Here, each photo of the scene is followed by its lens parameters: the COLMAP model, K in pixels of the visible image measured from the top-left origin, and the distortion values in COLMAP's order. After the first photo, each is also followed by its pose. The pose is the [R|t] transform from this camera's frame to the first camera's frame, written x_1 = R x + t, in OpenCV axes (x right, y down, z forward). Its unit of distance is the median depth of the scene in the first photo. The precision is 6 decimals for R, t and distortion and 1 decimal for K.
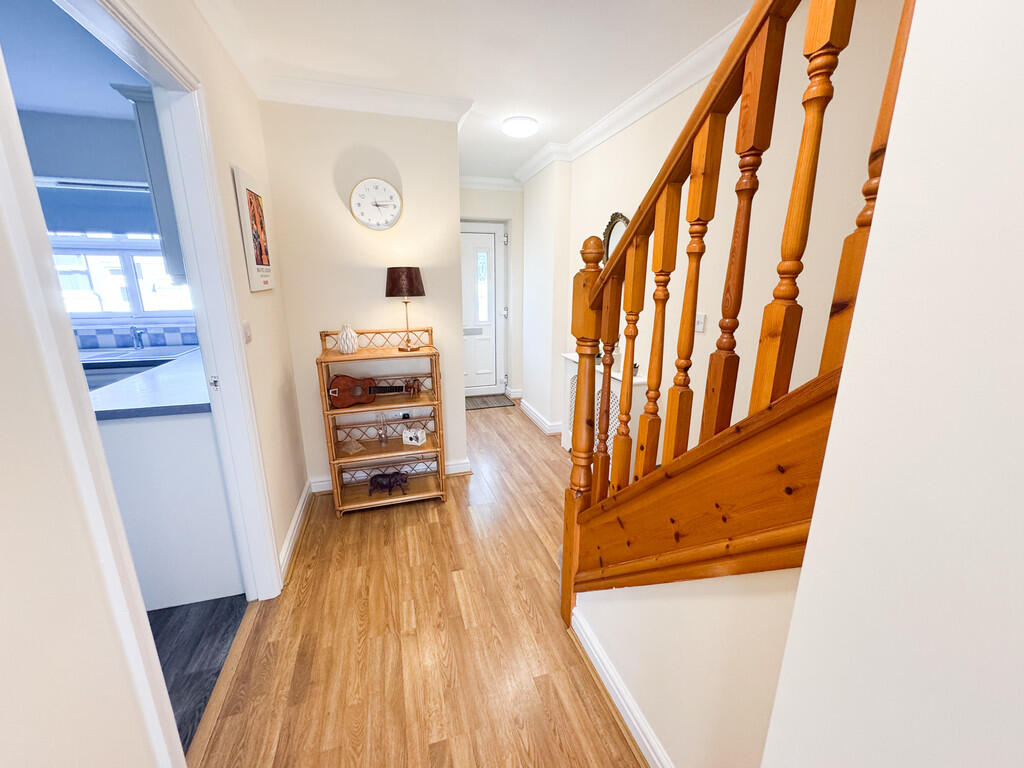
lens RADIAL K [[410.1, 0, 510.9], [0, 410.1, 384.4], [0, 0, 1]] dist [0.002593, -0.000325]
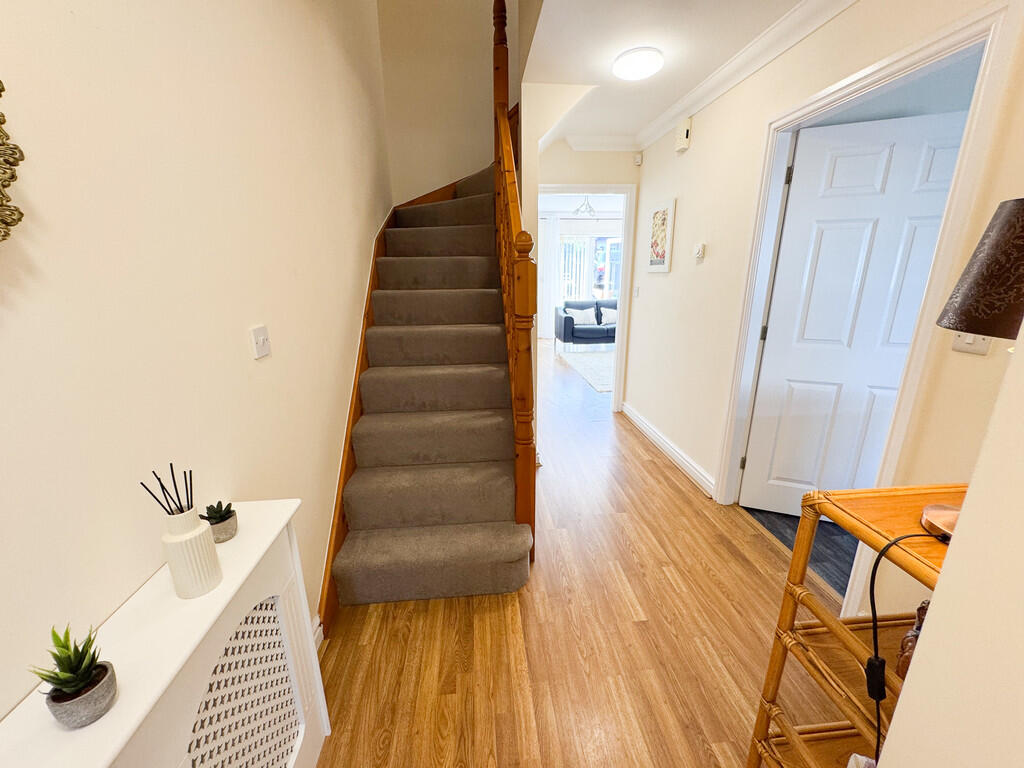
lens RADIAL K [[410.1, 0, 512.7], [0, 410.1, 385.1], [0, 0, 1]] dist [0.002593, -0.000325]
pose [[-0.979278, -0.042945, 0.197915, -0.022296], [0.061615, 0.867754, 0.493159, -0.409253], [-0.192920, 0.495135, -0.847127, 1.630395]]
